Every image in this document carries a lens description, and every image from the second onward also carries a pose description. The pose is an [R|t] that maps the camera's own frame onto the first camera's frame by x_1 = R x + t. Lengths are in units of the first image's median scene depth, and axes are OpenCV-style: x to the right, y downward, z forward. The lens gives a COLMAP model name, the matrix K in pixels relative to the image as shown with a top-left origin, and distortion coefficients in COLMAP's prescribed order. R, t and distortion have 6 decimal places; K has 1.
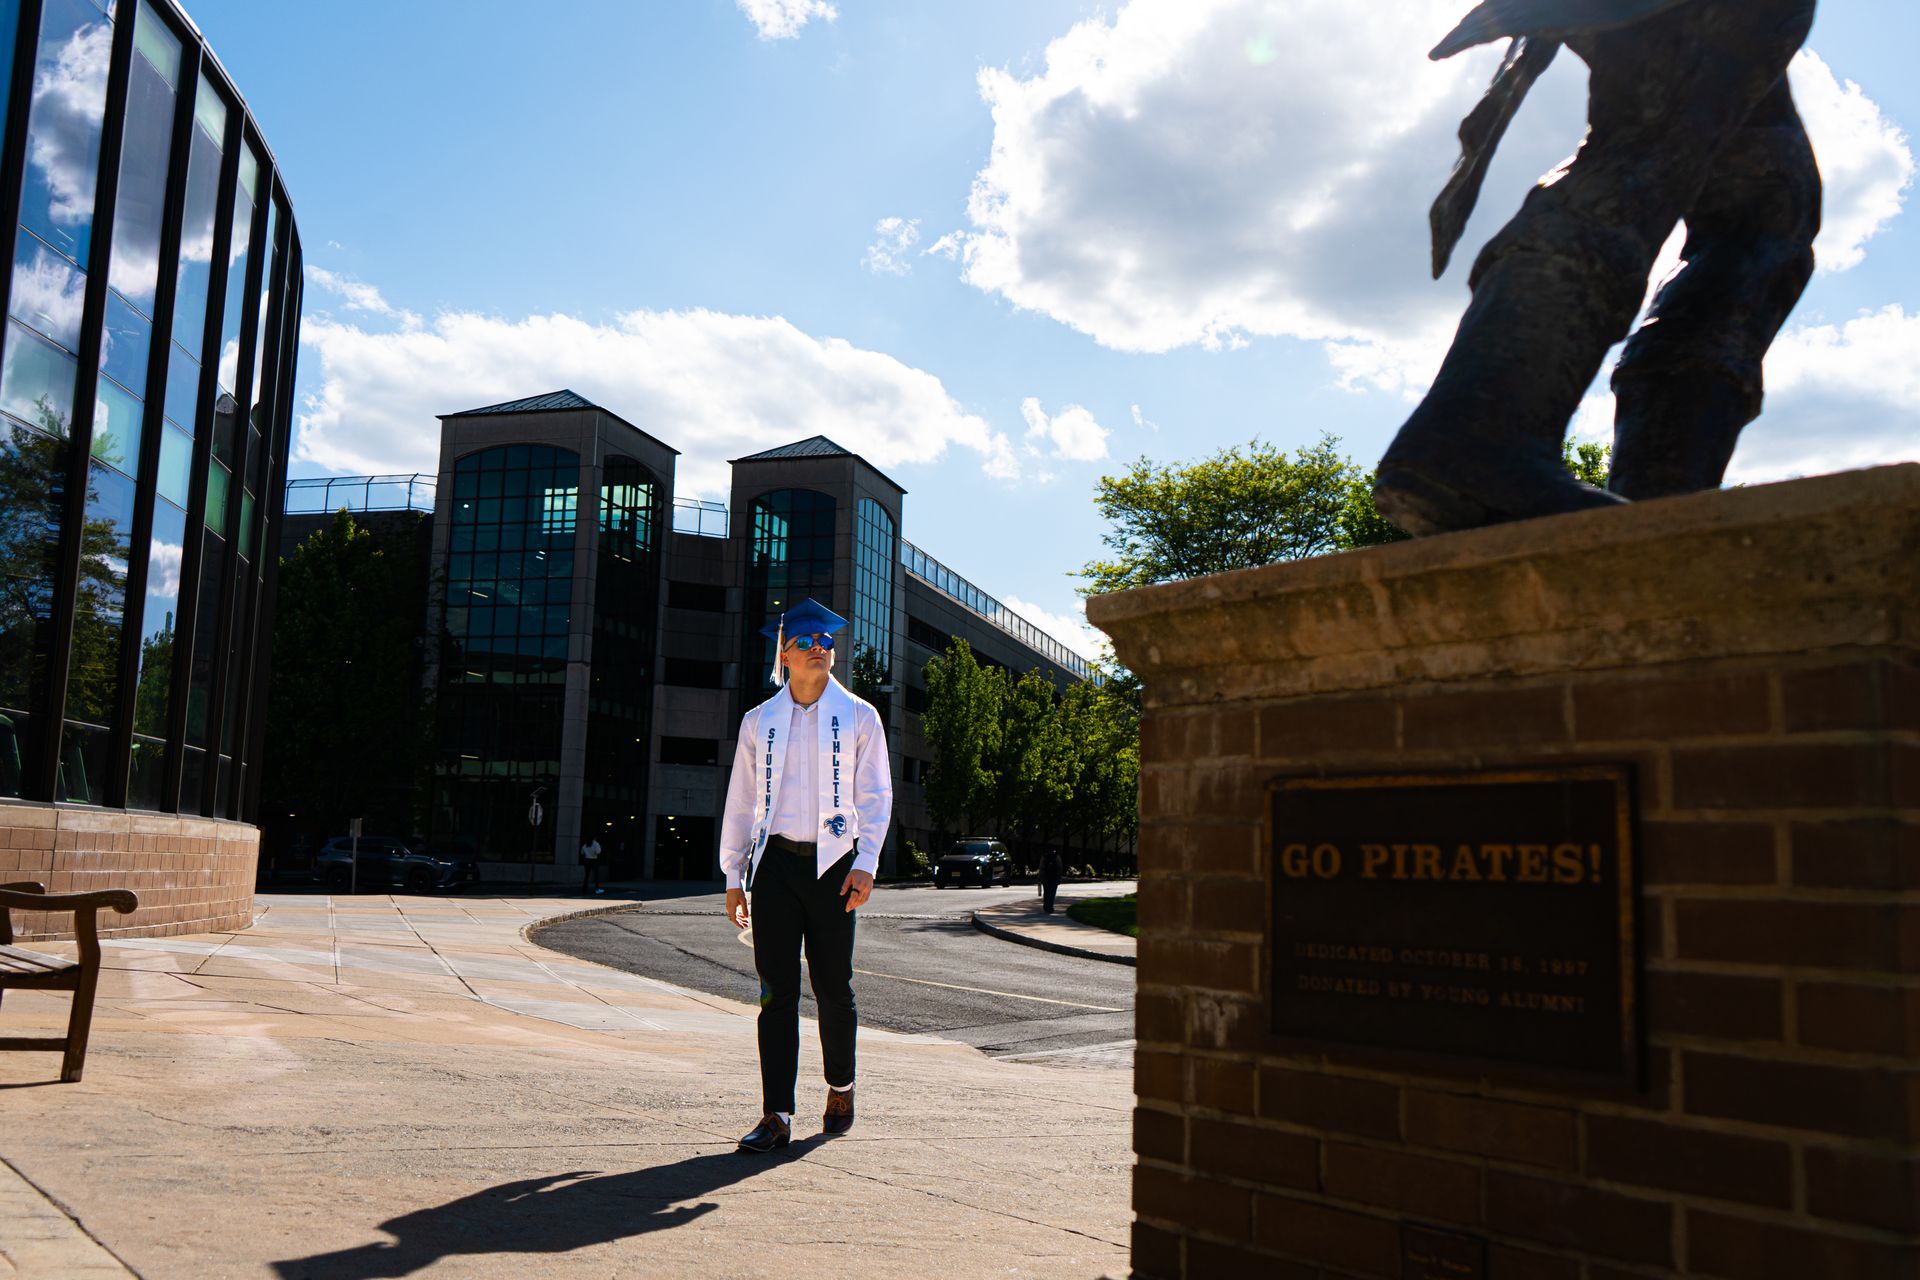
lens RADIAL K [[1622.9, 0, 960.0], [0, 1622.9, 640.0], [0, 0, 1]] dist [-0.020794, 0.014858]
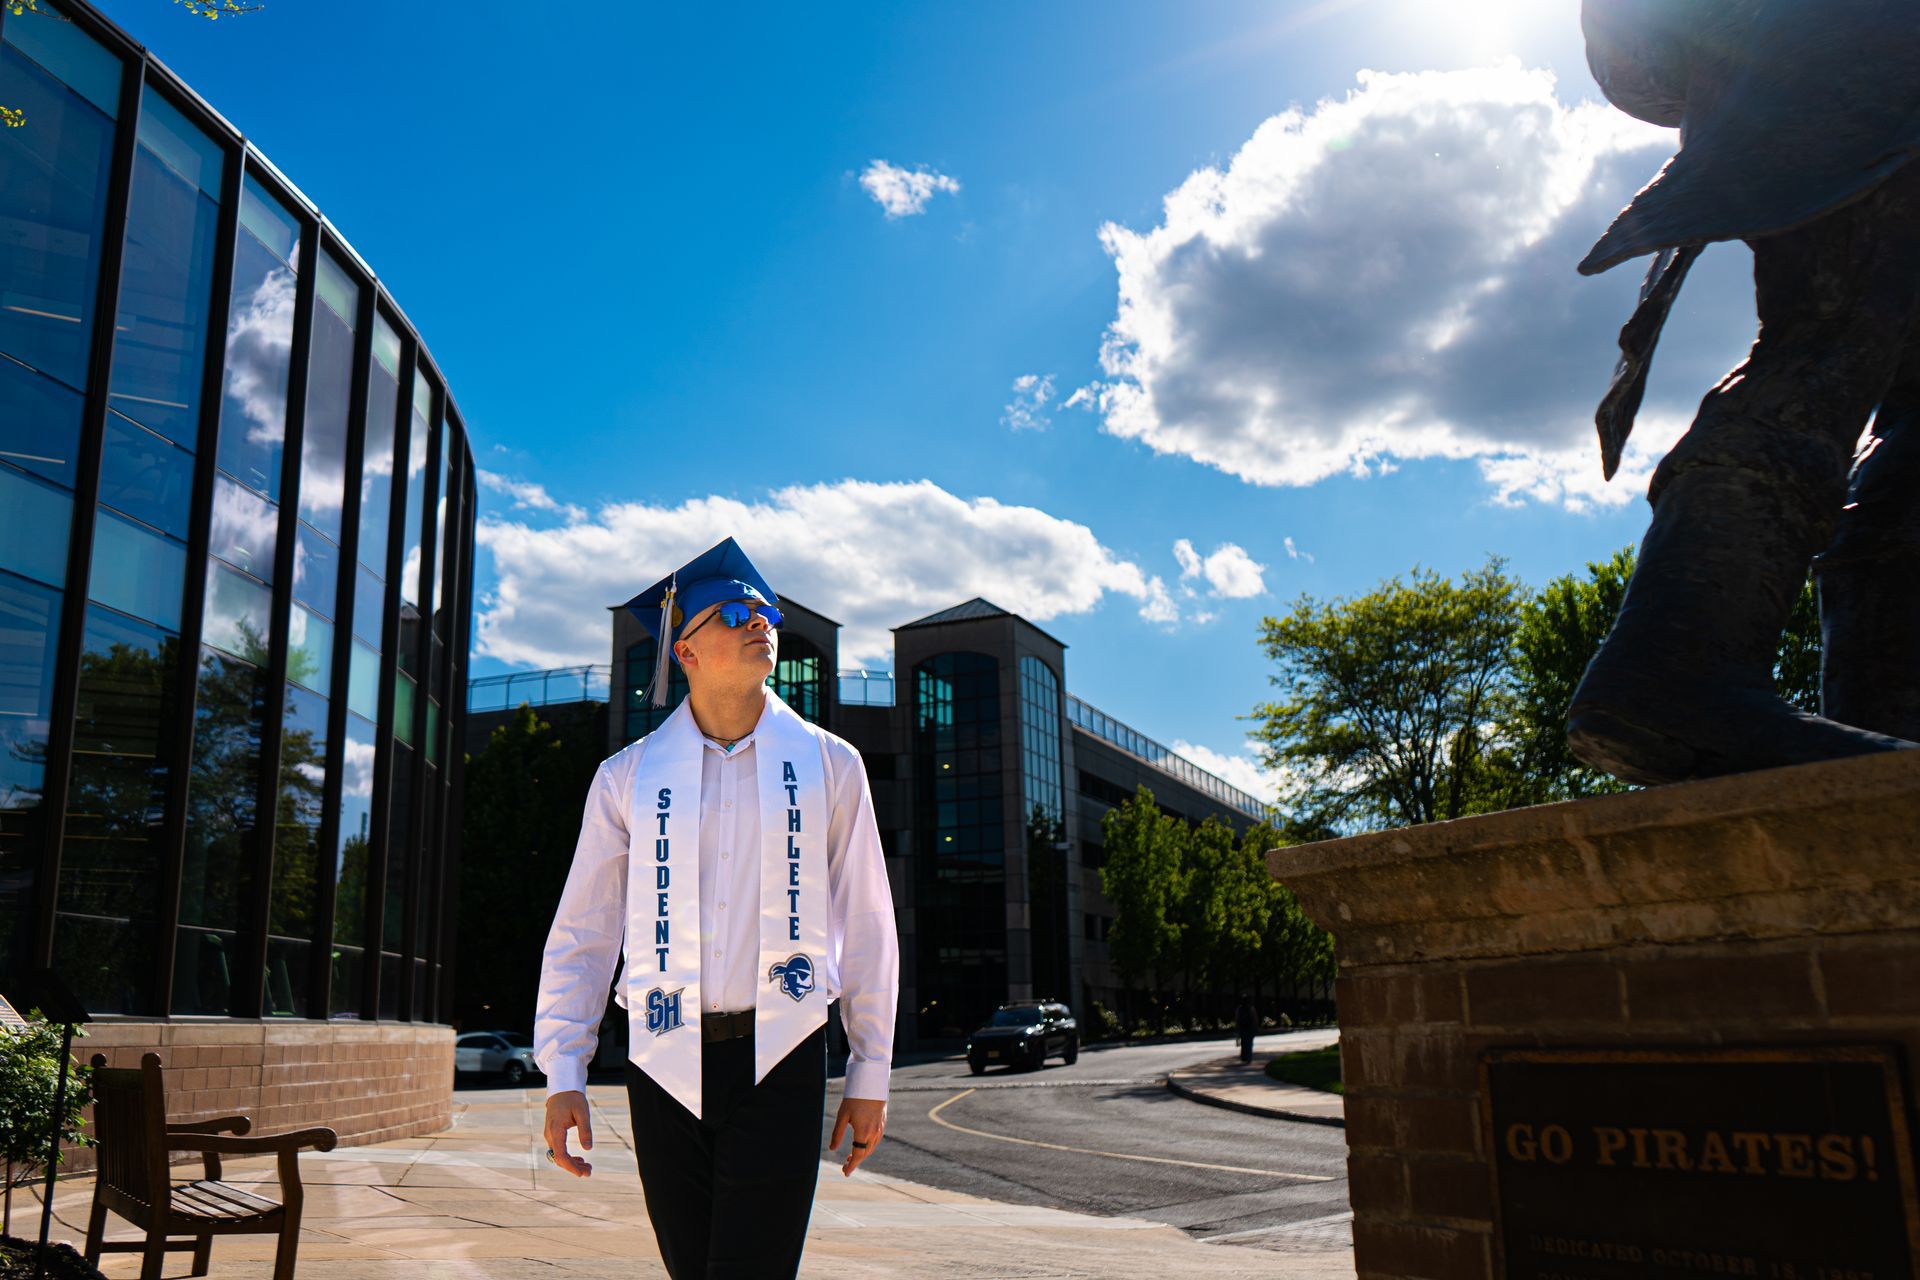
lens RADIAL K [[1624.9, 0, 960.7], [0, 1624.9, 637.0], [0, 0, 1]] dist [-0.014736, 0.005242]
pose [[0.992312, -0.075774, -0.097855, 0.000237], [0.066014, 0.992856, -0.099397, -0.006150], [0.104688, 0.092173, 0.990225, 0.002404]]
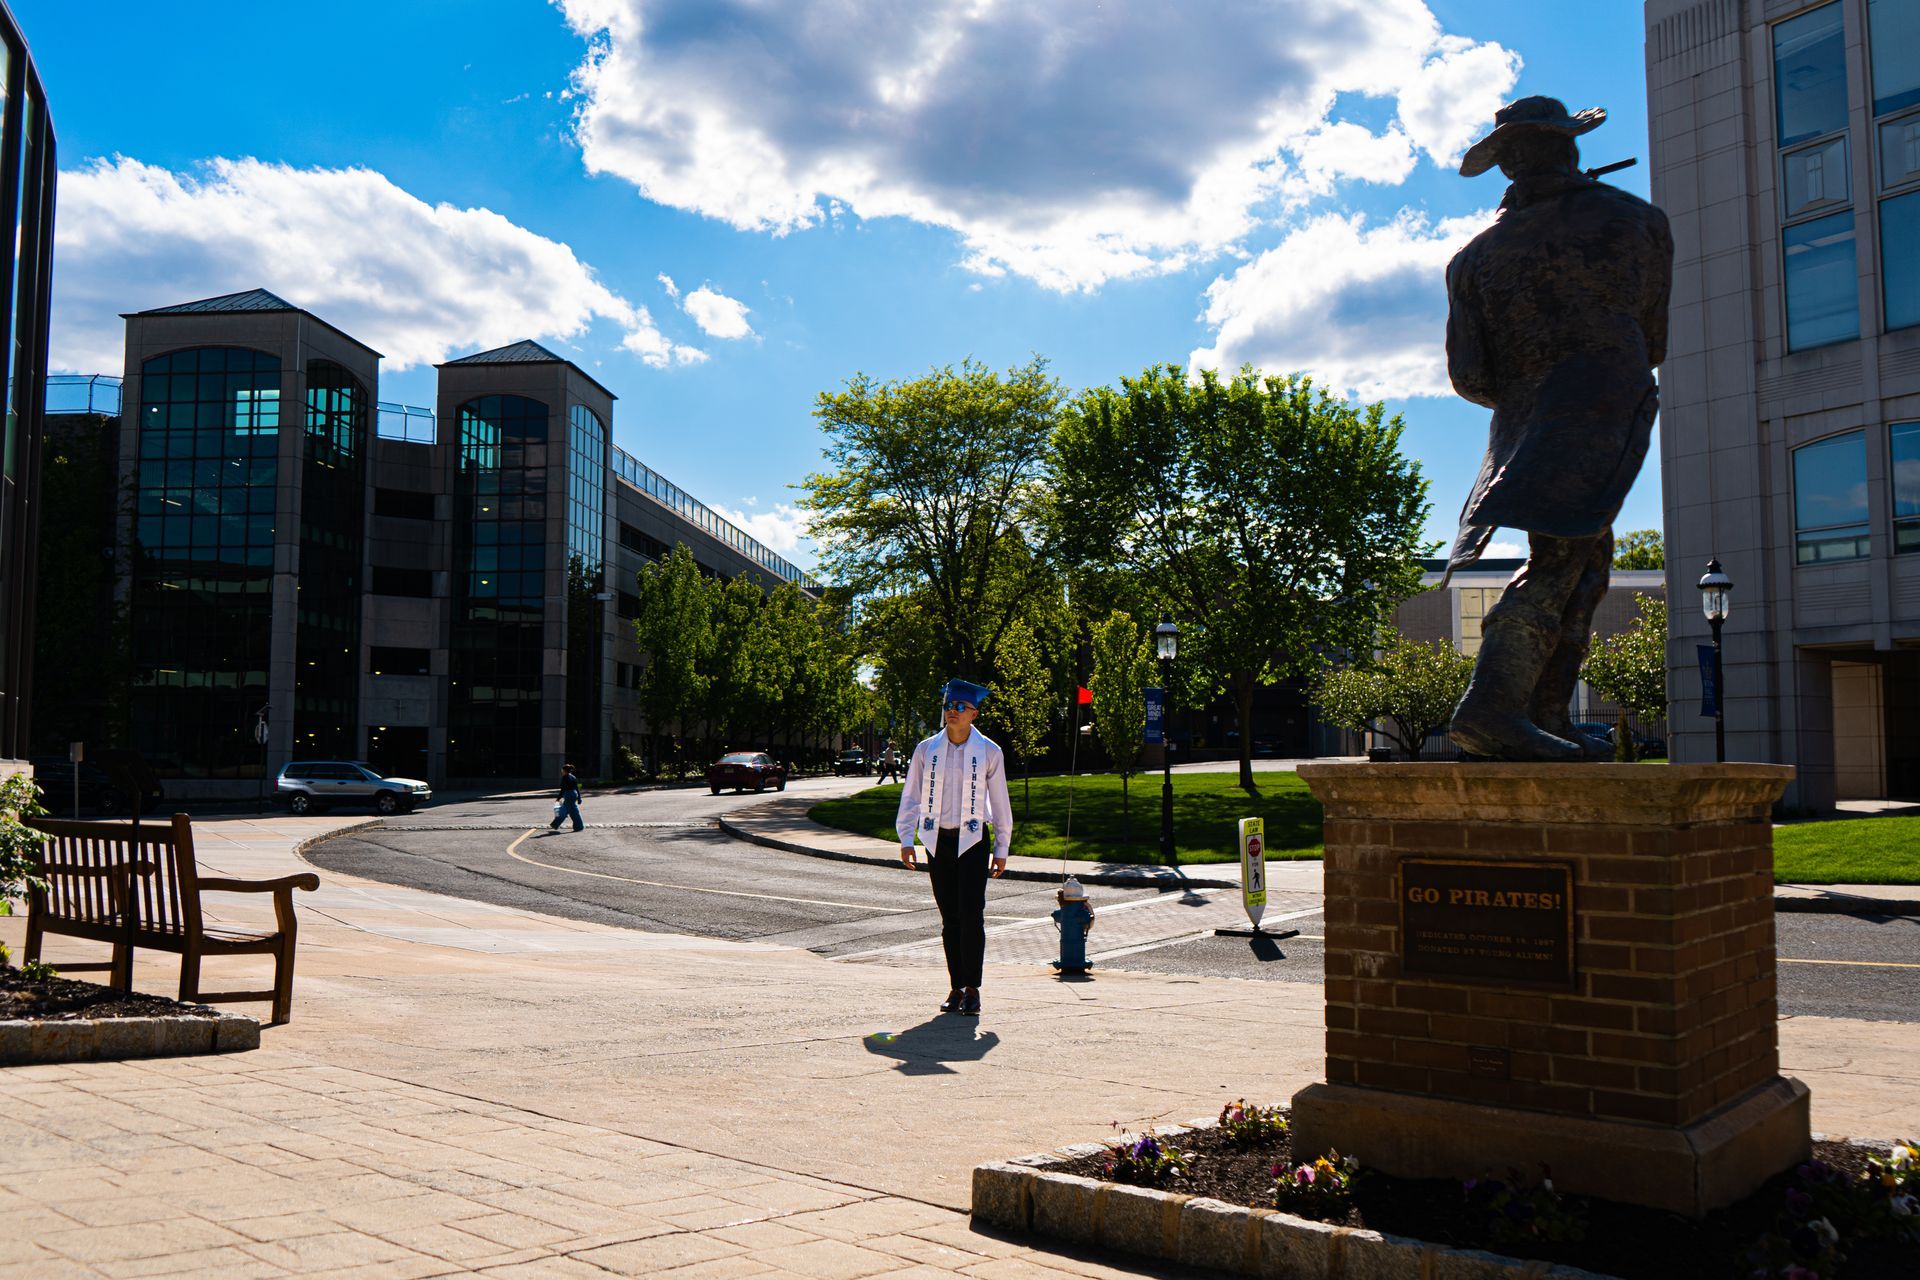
lens RADIAL K [[1622.9, 0, 960.0], [0, 1622.9, 640.0], [0, 0, 1]] dist [-0.020794, 0.014858]
pose [[0.980825, -0.011693, 0.194539, -0.067470], [-0.001328, 0.997774, 0.066671, -0.029191], [-0.194885, -0.065651, 0.978626, -0.084516]]
